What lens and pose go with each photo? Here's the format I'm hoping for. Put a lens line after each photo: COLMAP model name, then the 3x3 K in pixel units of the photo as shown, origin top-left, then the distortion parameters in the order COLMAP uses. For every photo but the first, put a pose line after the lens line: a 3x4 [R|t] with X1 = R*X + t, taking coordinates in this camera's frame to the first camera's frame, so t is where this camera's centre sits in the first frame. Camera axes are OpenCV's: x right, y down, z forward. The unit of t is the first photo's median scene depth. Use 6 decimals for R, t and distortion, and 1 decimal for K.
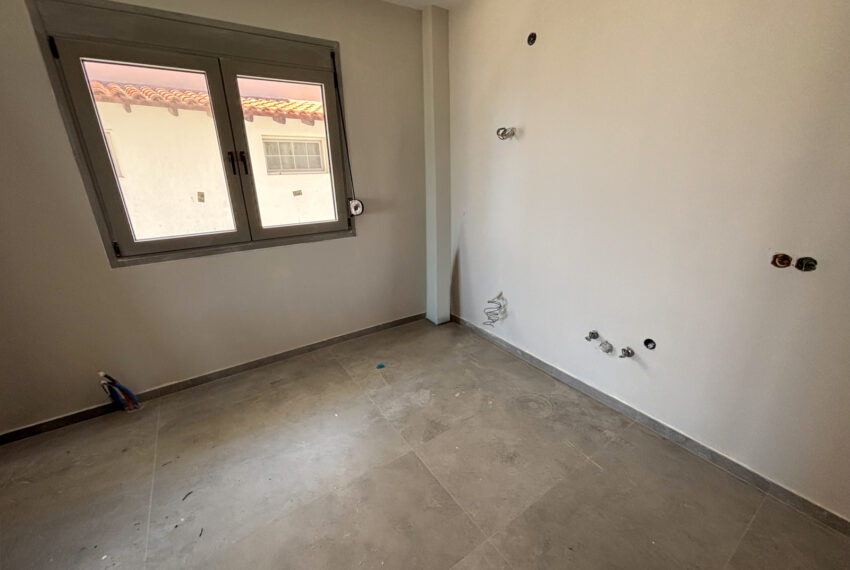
lens RADIAL K [[348.7, 0, 424.6], [0, 348.7, 283.4], [0, 0, 1]] dist [0.011549, -0.000228]
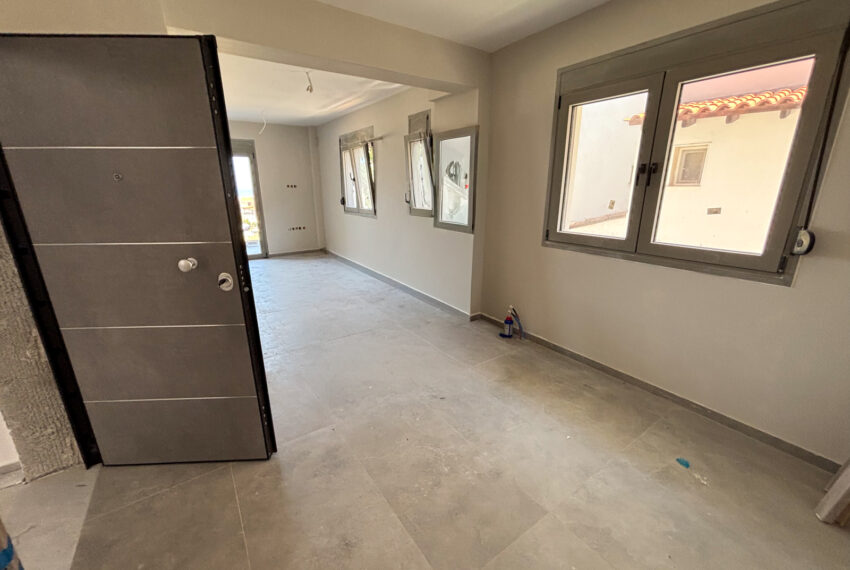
lens RADIAL K [[348.7, 0, 425.9], [0, 348.7, 284.4], [0, 0, 1]] dist [0.011549, -0.000228]
pose [[0.013865, 0.297336, -0.954672, 0.474965], [-0.315499, 0.907292, 0.277997, -0.129628], [0.948825, 0.297344, 0.106389, 0.364303]]
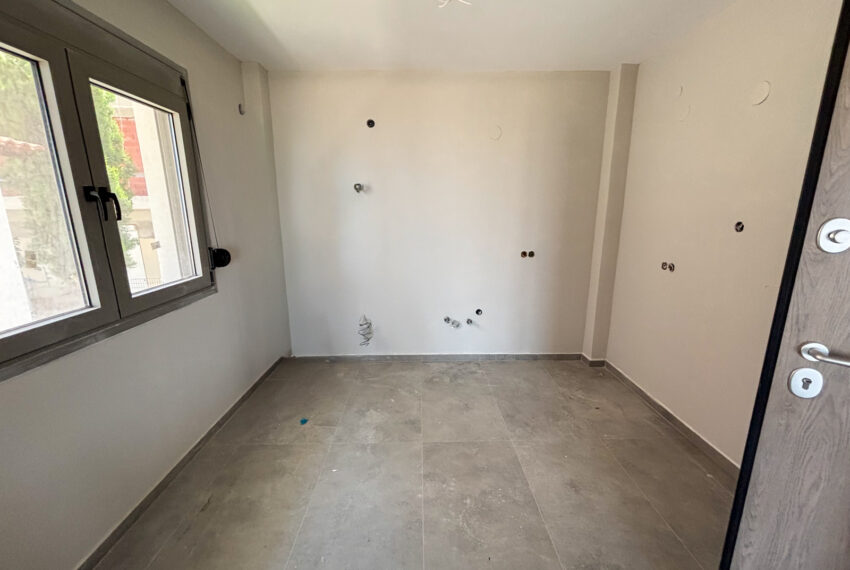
lens RADIAL K [[348.7, 0, 422.3], [0, 348.7, 285.2], [0, 0, 1]] dist [0.011549, -0.000228]
pose [[0.541748, -0.160407, 0.825093, -0.728840], [0.260858, 0.965238, 0.016376, -0.046723], [-0.799038, 0.206360, 0.564760, 0.168780]]
